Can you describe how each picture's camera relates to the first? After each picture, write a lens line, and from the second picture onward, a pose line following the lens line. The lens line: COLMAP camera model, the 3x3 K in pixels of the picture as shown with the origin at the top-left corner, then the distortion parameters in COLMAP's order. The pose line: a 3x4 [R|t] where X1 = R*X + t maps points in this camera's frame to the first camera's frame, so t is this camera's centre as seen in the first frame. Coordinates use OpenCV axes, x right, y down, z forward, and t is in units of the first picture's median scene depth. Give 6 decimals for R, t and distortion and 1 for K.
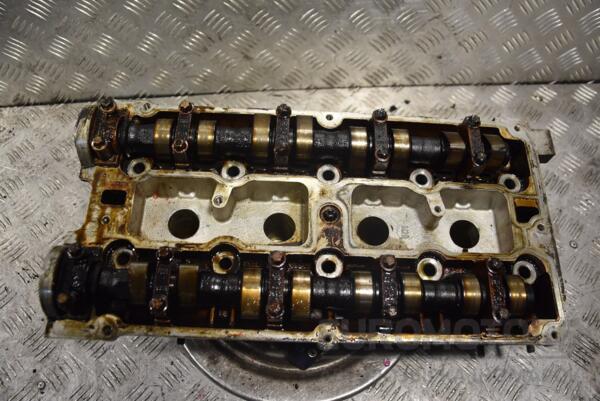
lens RADIAL K [[487.5, 0, 301.0], [0, 487.5, 197.6], [0, 0, 1]] dist [-0.010169, 0.007101]
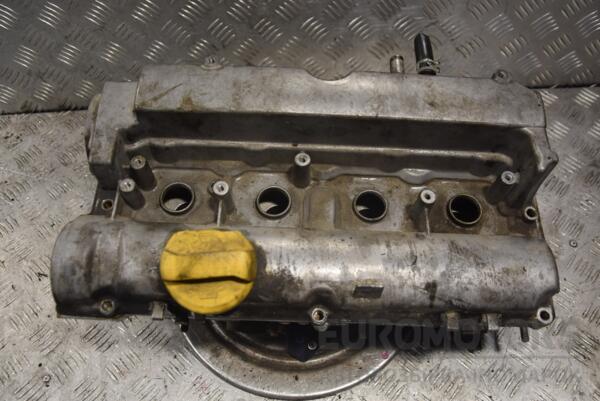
lens RADIAL K [[526.7, 0, 302.3], [0, 526.7, 202.1], [0, 0, 1]] dist [0.037636, -0.008124]
pose [[0.999821, -0.003973, -0.018477, 0.021271], [0.003052, 0.998765, -0.049586, 0.062483], [0.018651, 0.049521, 0.998599, -0.108160]]
